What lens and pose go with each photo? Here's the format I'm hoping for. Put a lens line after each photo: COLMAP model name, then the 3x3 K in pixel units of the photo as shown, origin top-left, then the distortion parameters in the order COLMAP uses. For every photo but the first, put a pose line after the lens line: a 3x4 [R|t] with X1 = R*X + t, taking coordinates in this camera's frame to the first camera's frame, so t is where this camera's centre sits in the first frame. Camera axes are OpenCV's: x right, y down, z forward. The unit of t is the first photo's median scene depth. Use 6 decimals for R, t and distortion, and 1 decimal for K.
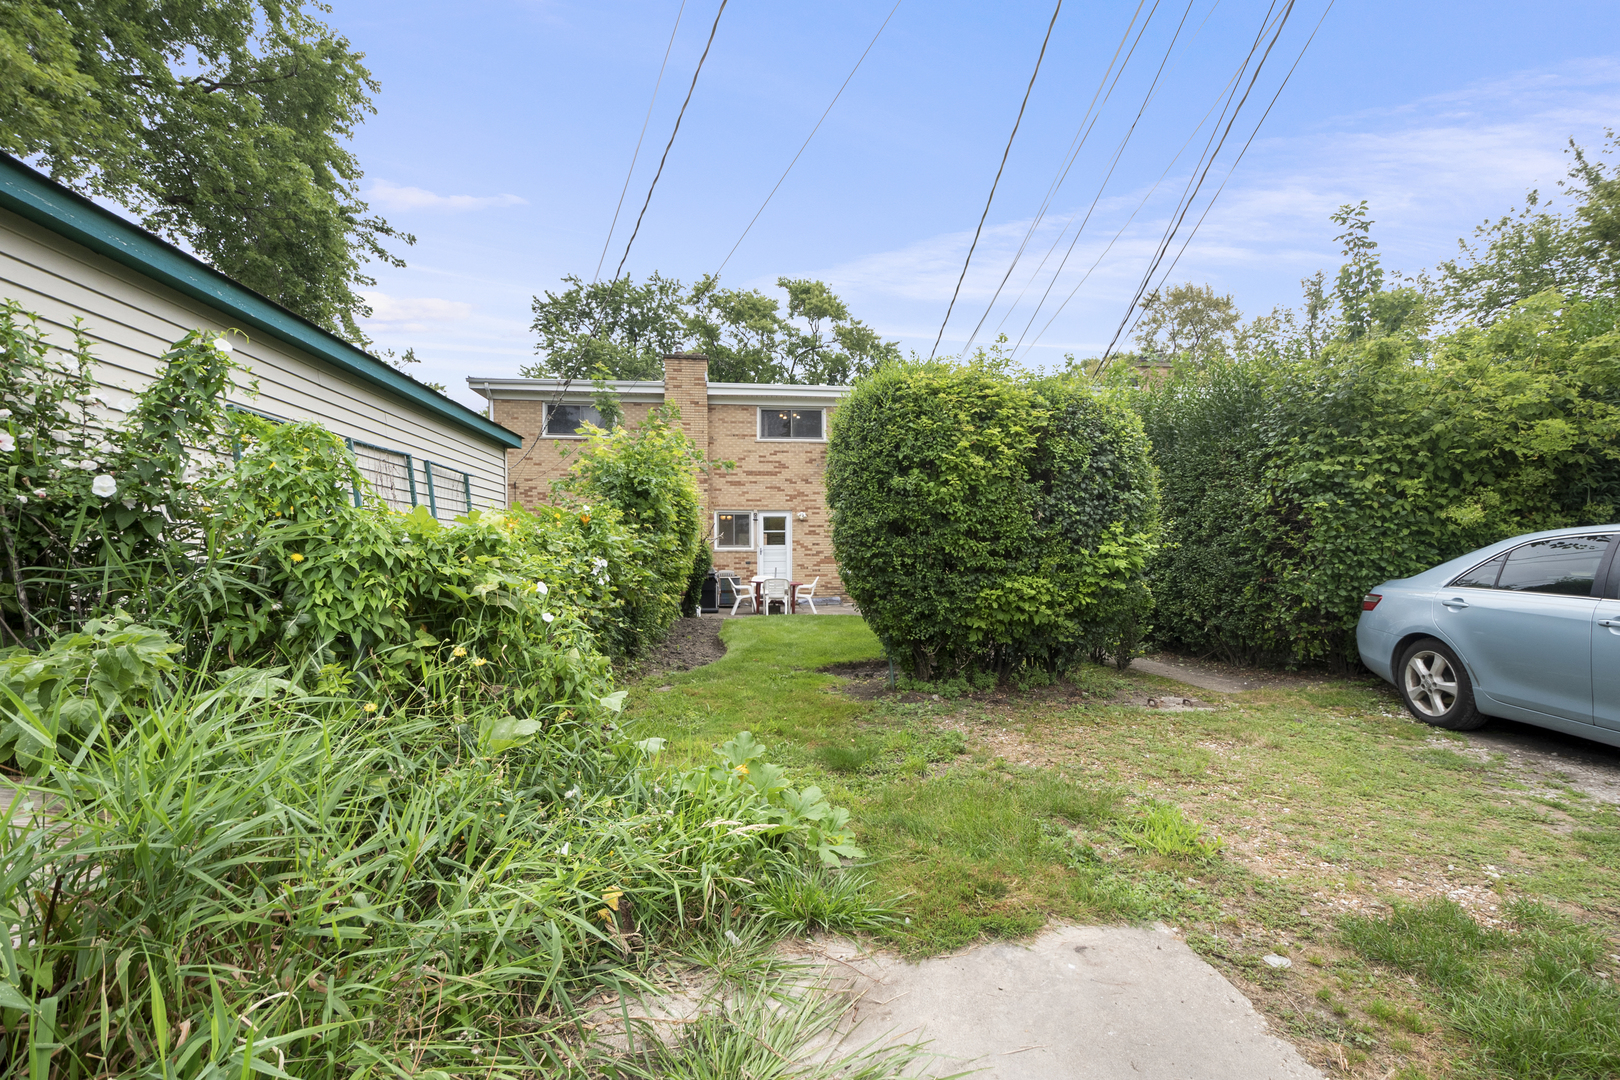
lens RADIAL K [[706.1, 0, 810.1], [0, 706.1, 544.6], [0, 0, 1]] dist [0.000001, 0.000003]
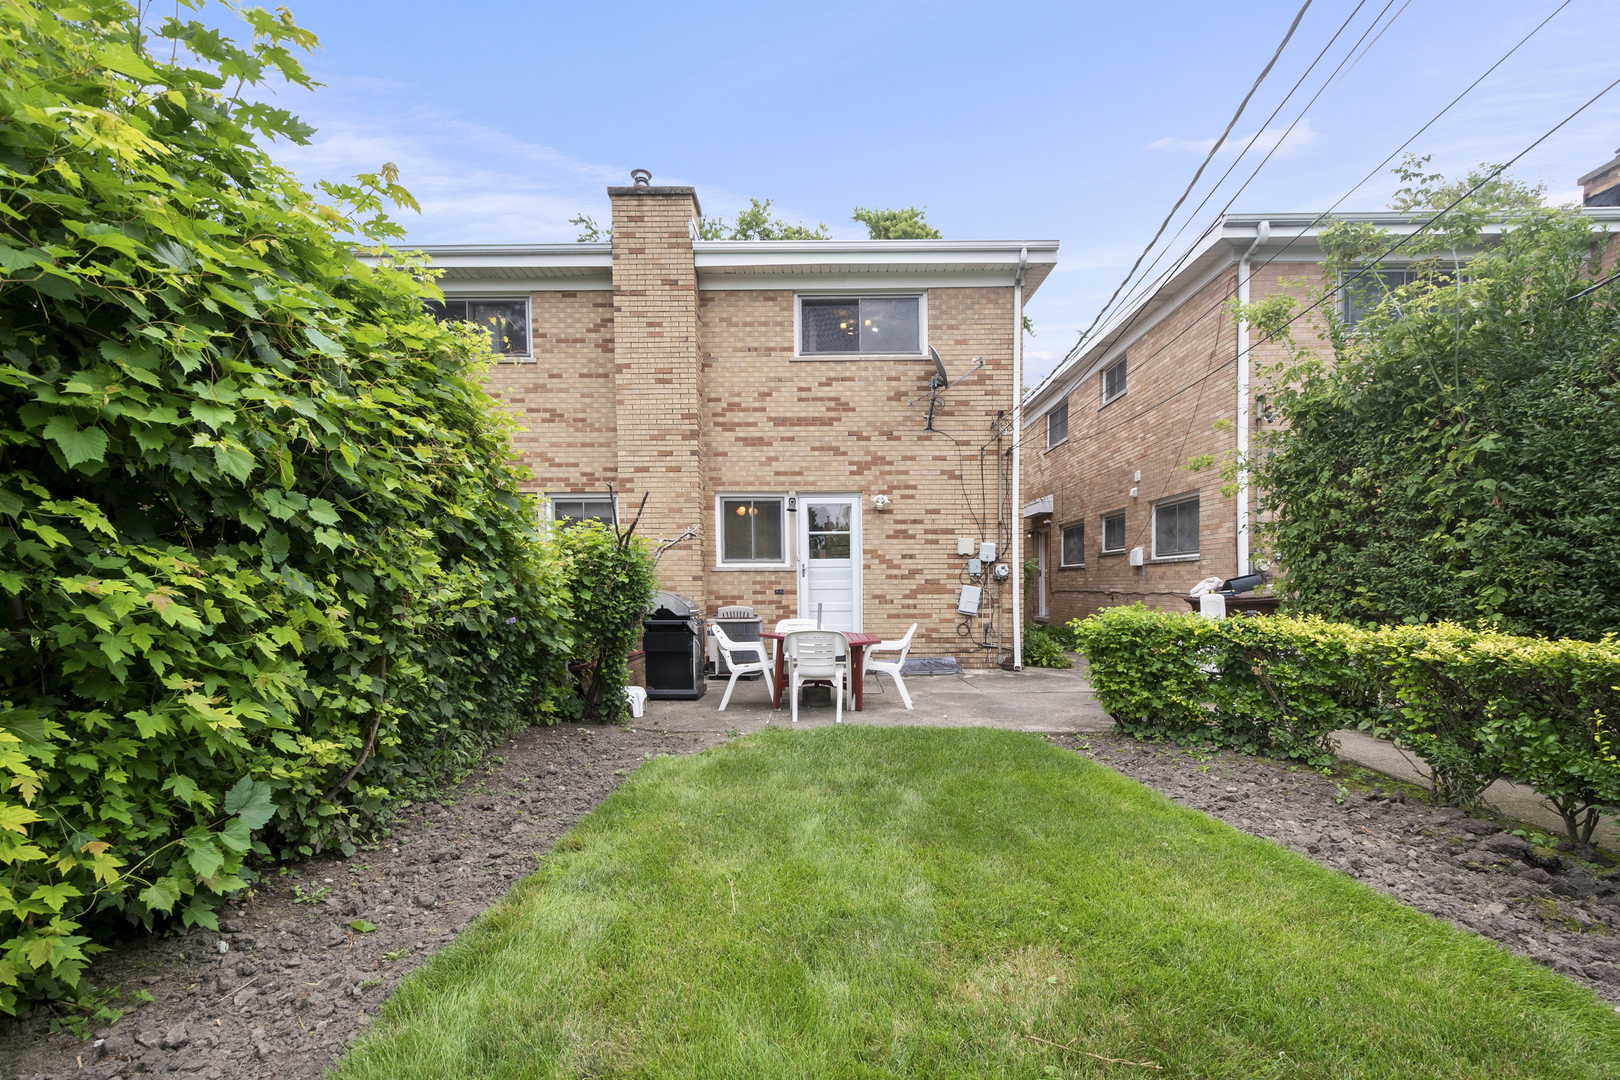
lens RADIAL K [[706.1, 0, 793.7], [0, 706.1, 579.5], [0, 0, 1]] dist [0.000001, 0.000003]
pose [[0.989241, -0.002290, -0.146274, 0.000789], [0.003686, 0.999950, 0.009279, 0.011474], [0.146246, -0.009718, 0.989201, 0.478754]]
